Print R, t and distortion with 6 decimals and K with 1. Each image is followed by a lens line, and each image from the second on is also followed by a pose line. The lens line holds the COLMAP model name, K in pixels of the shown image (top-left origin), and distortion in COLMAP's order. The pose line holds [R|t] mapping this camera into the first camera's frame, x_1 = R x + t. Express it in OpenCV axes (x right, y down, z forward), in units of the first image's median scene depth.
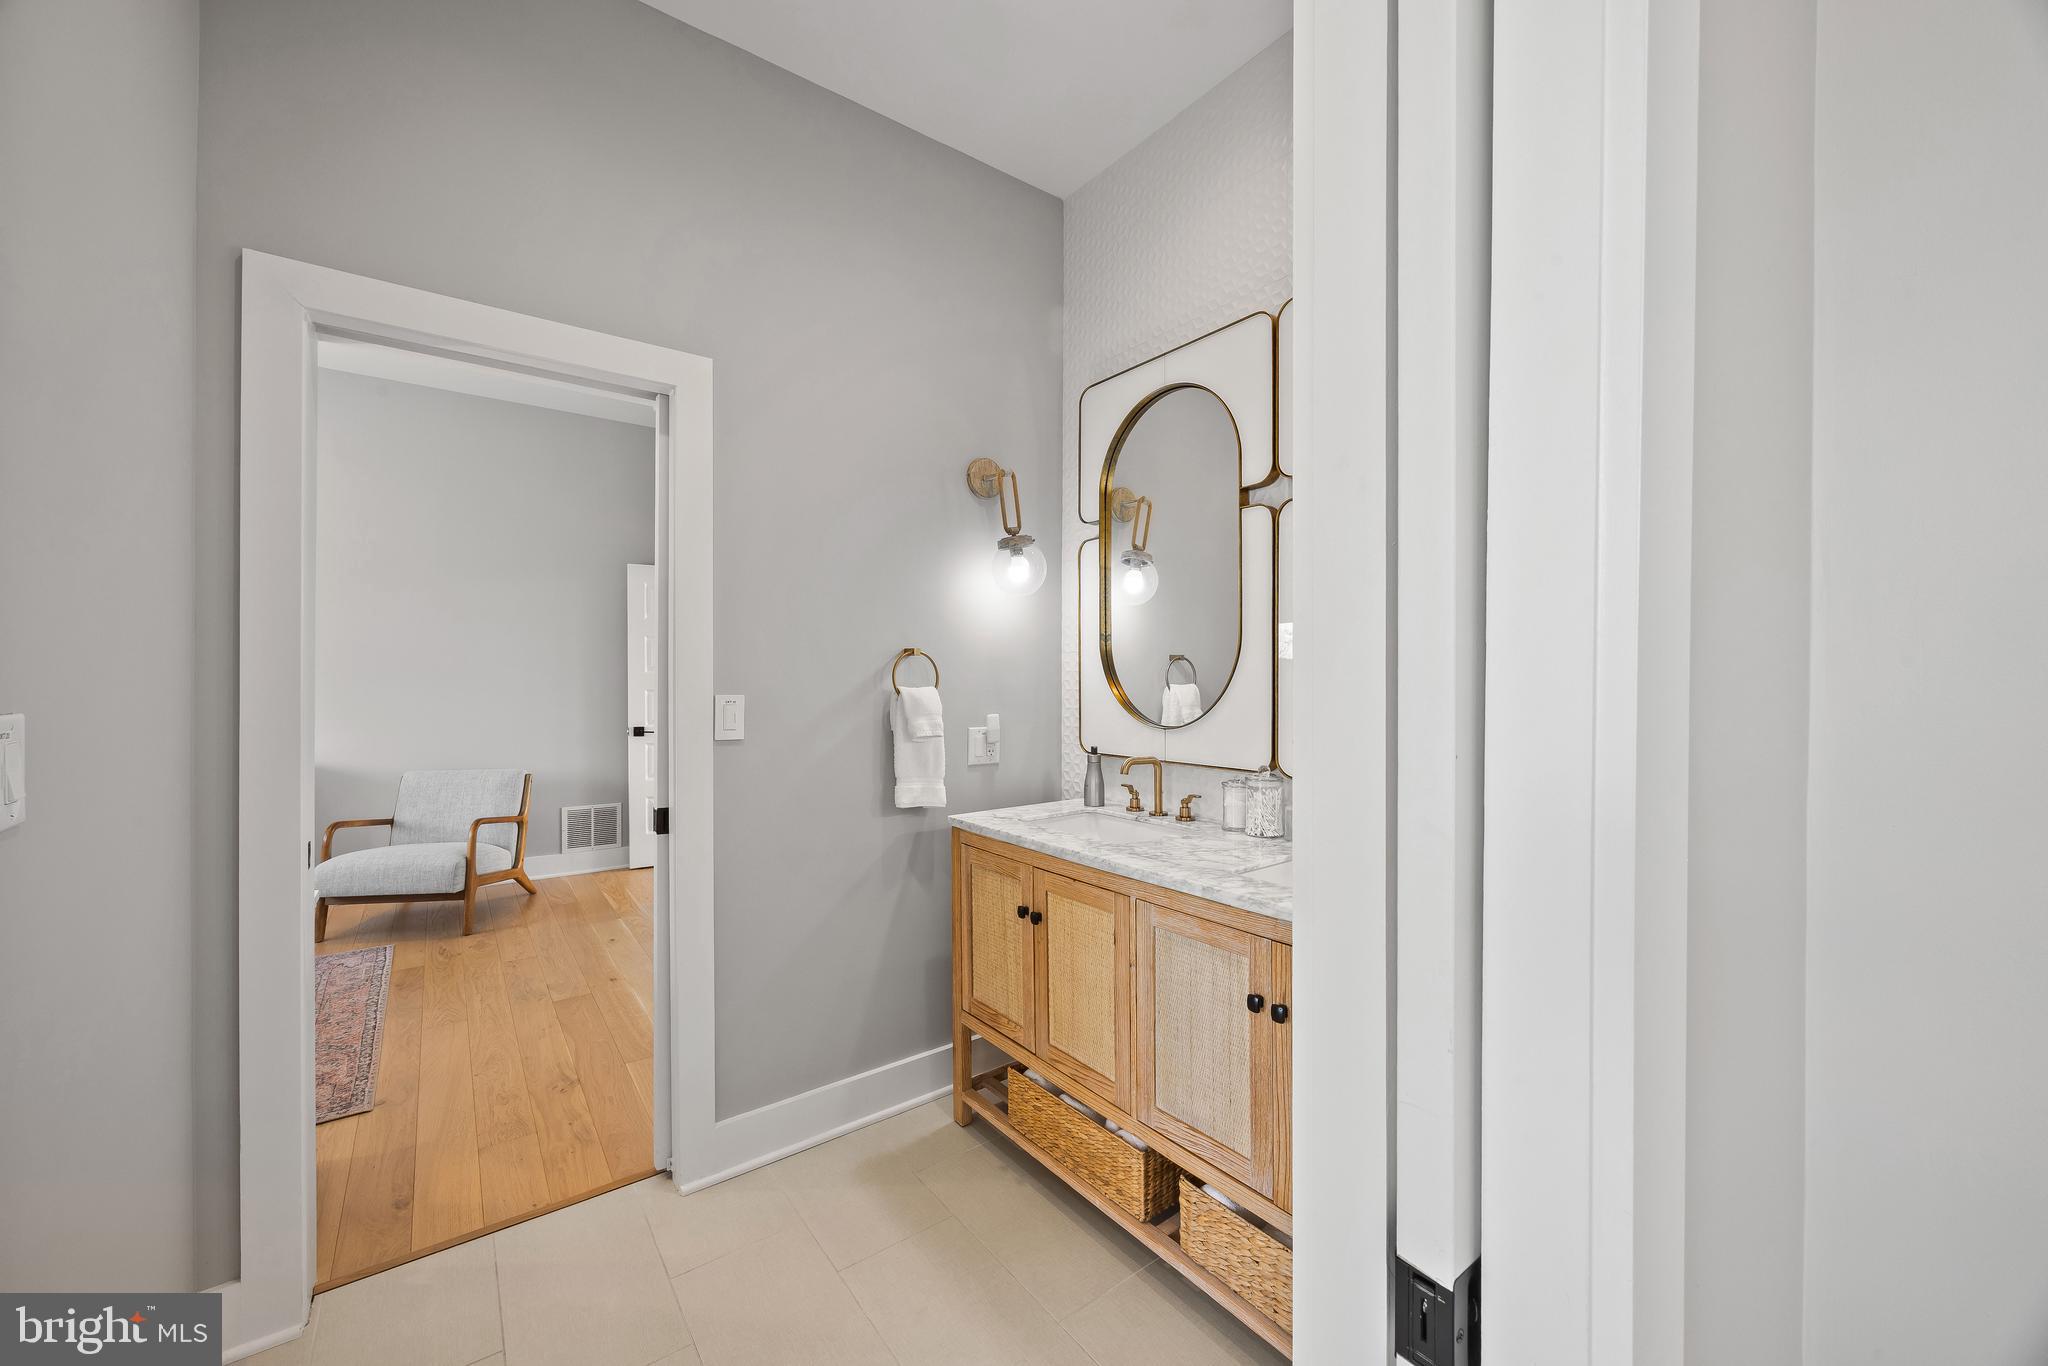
lens RADIAL K [[788.5, 0, 1045.0], [0, 788.5, 676.5], [0, 0, 1]] dist [-0.002023, 0.000165]
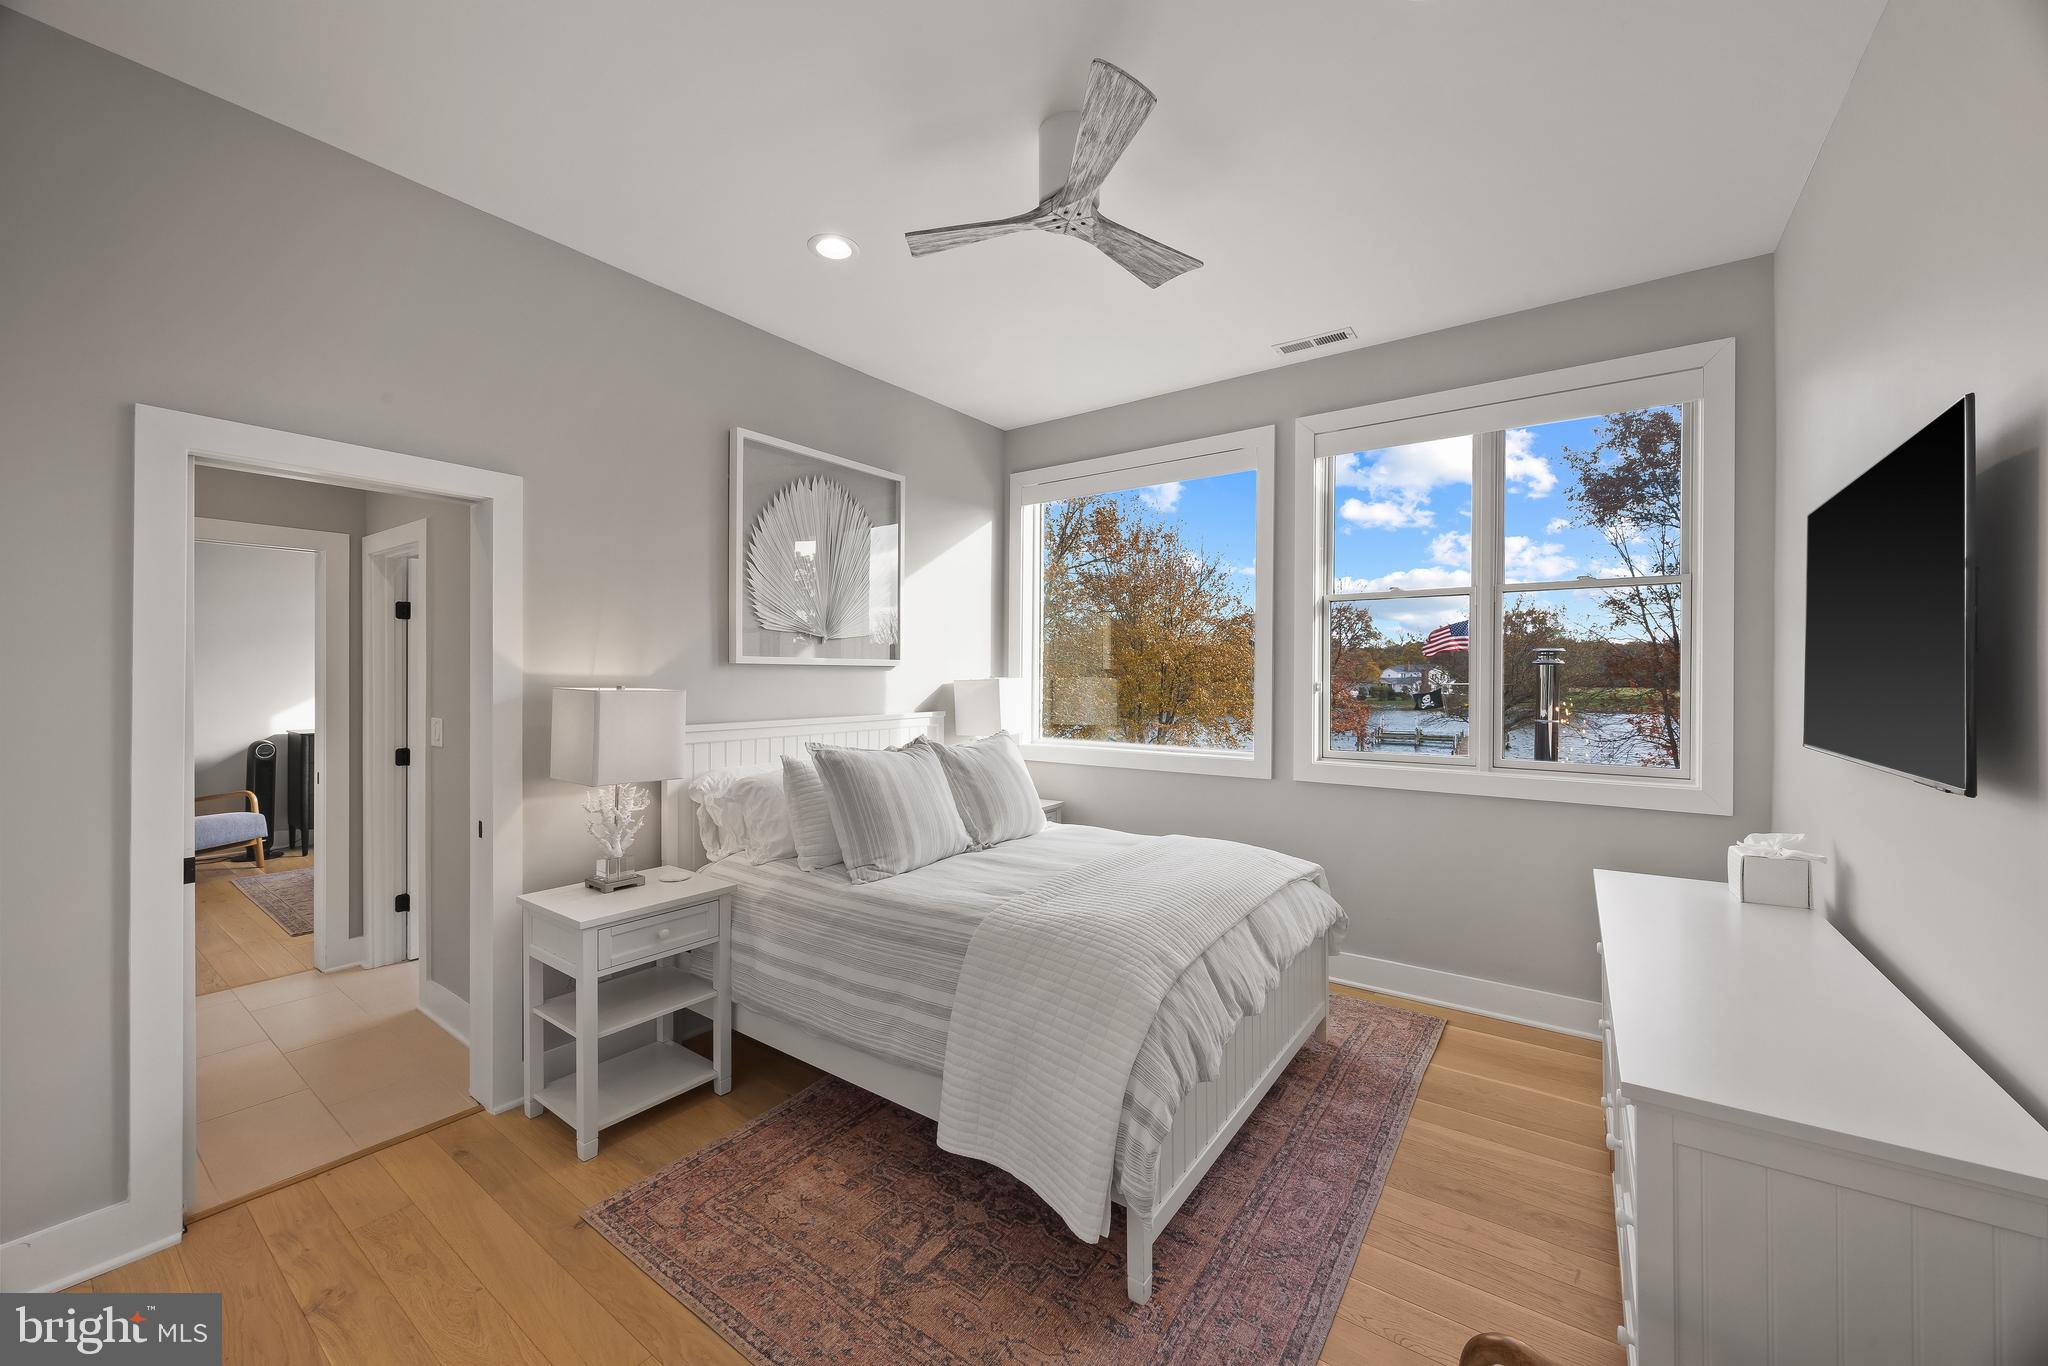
lens RADIAL K [[788.5, 0, 1045.0], [0, 788.5, 676.5], [0, 0, 1]] dist [-0.002023, 0.000165]
pose [[-0.958872, -0.003620, -0.283816, -0.393278], [-0.006992, 0.999917, 0.010867, -0.026855], [0.283753, 0.012404, -0.958817, 0.711837]]
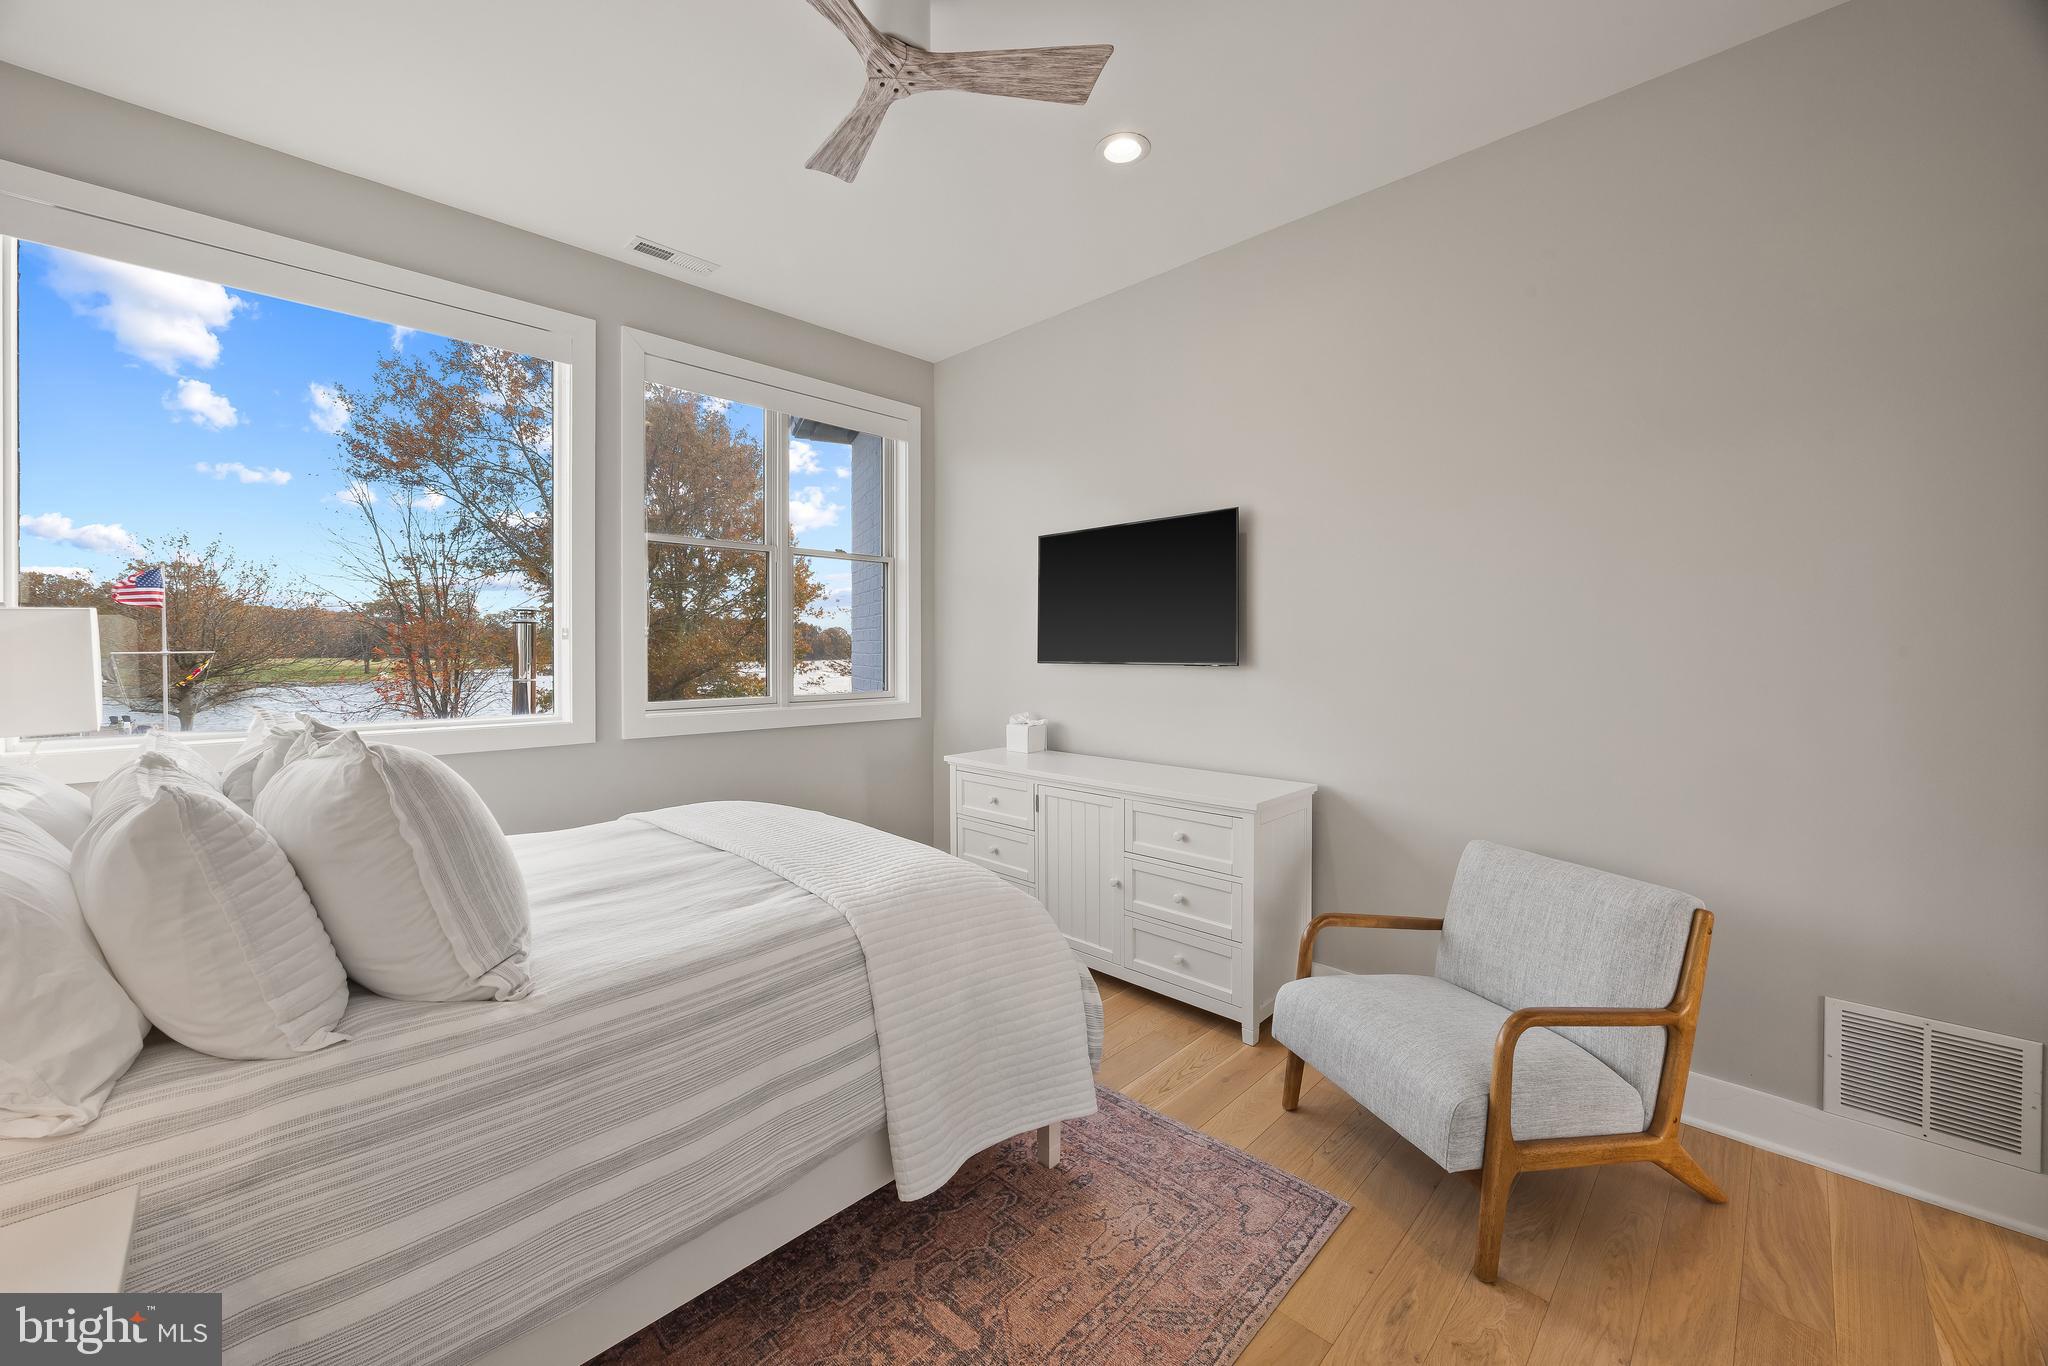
lens RADIAL K [[783.7, 0, 1026.9], [0, 783.7, 657.1], [0, 0, 1]] dist [0.001346, 0.000274]
pose [[0.130609, 0.011379, -0.991369, -0.205545], [-0.007300, 0.999918, 0.010516, -0.006440], [0.991407, 0.005863, 0.130682, 0.410249]]
